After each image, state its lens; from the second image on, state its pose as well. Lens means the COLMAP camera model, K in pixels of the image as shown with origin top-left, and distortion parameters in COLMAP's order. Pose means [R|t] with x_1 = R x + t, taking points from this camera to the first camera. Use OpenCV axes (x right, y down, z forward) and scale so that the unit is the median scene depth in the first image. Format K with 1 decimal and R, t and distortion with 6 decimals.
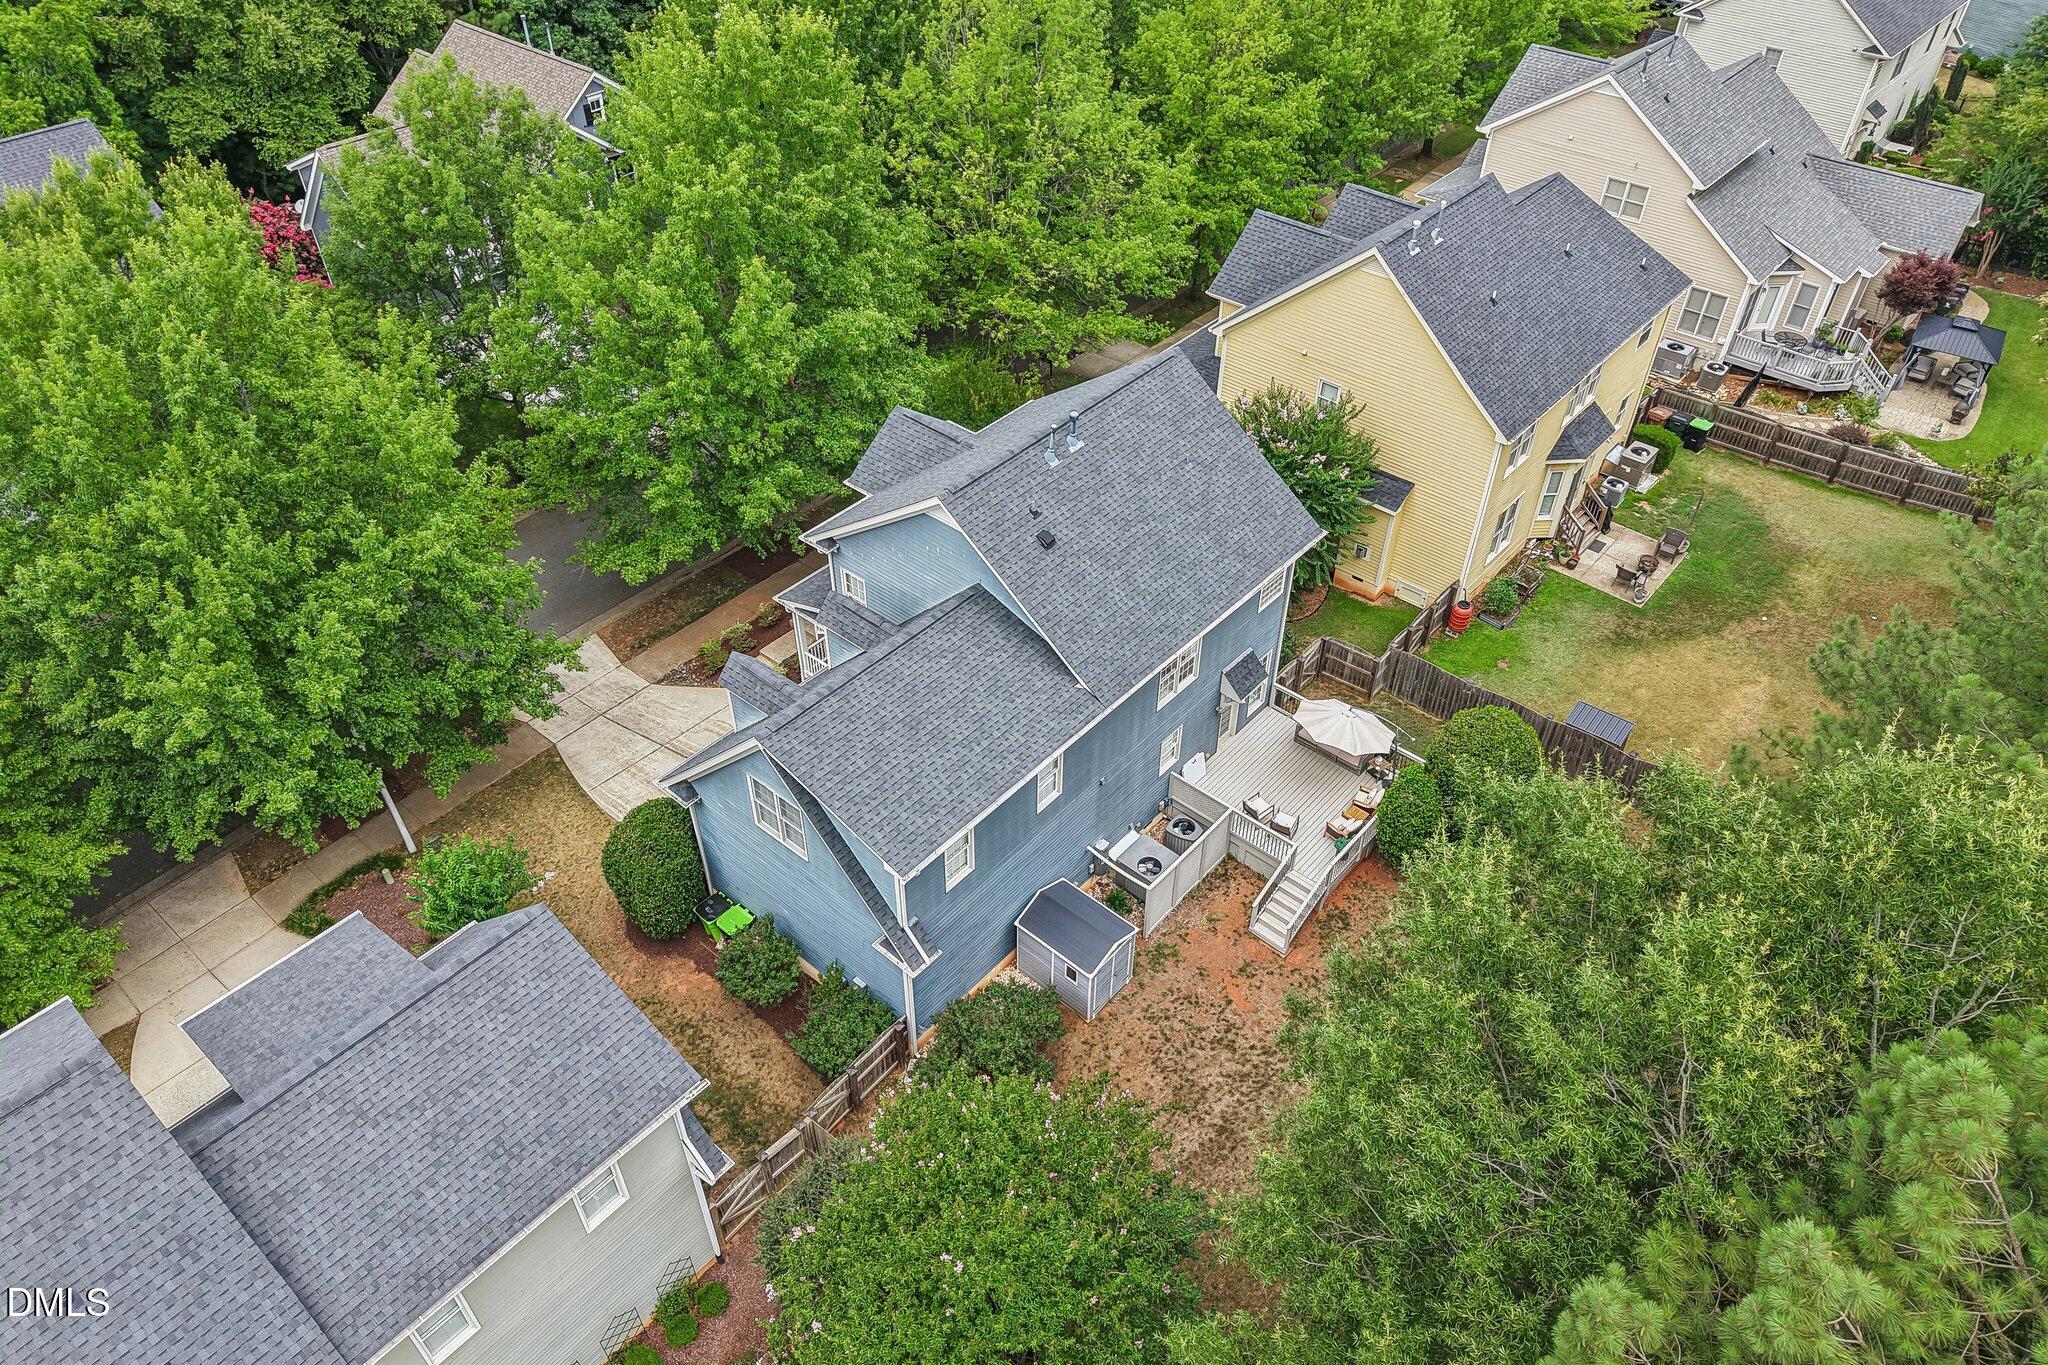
lens RADIAL K [[1382.0, 0, 1021.6], [0, 1382.0, 679.6], [0, 0, 1]] dist [0.009581, -0.011487]
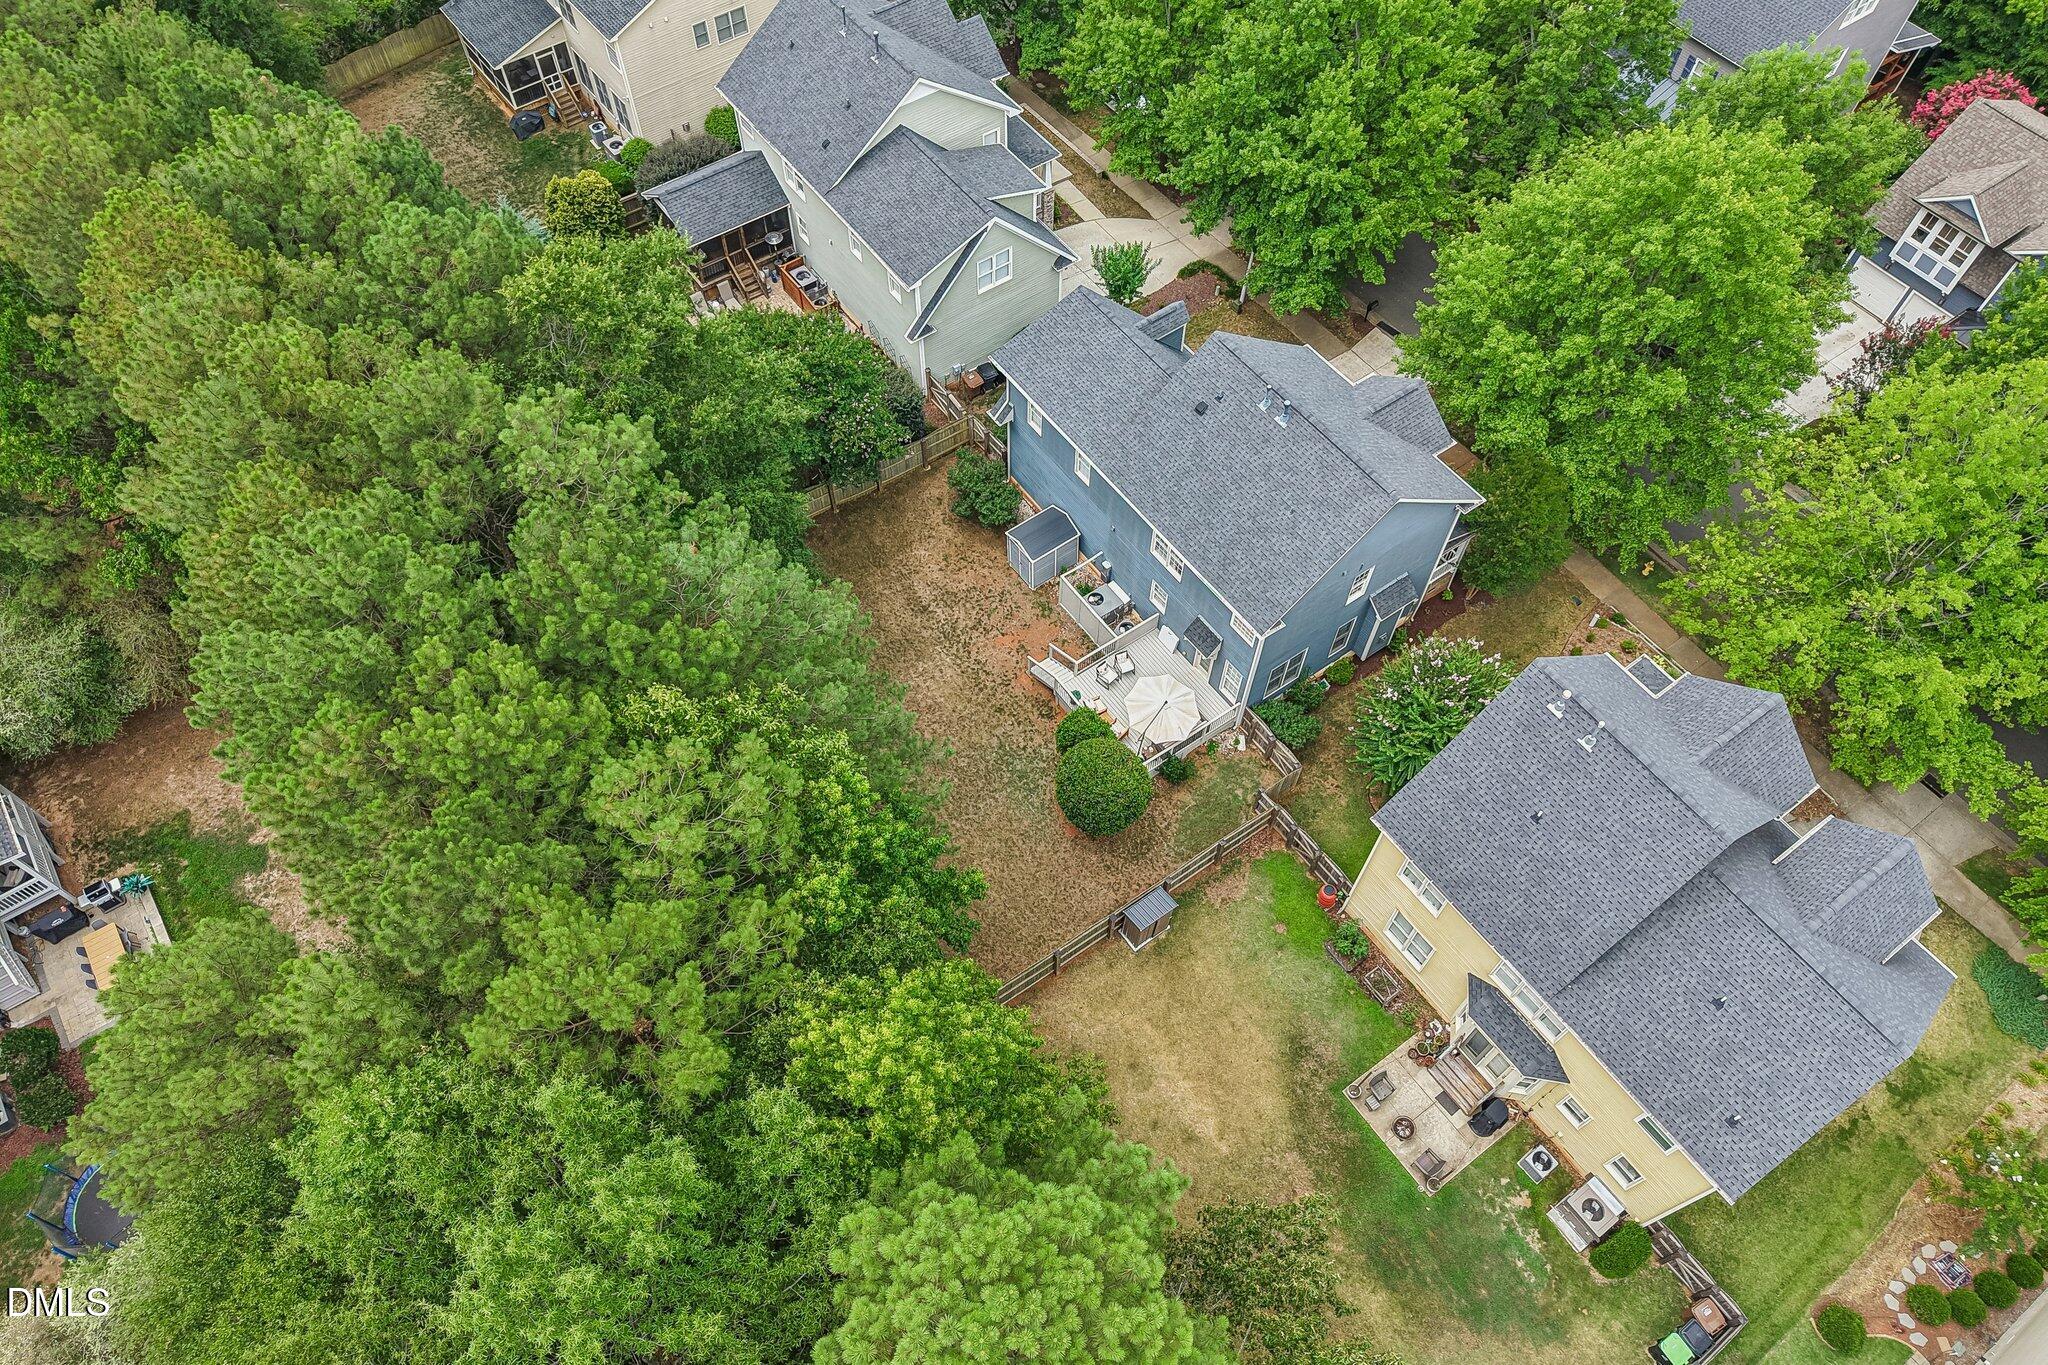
lens RADIAL K [[1382.0, 0, 1022.5], [0, 1382.0, 684.0], [0, 0, 1]] dist [0.009581, -0.011487]
pose [[-0.241623, 0.812877, -0.529952, 0.929236], [-0.638564, 0.278023, 0.717593, -0.818369], [0.730653, 0.511795, 0.451897, 0.283356]]
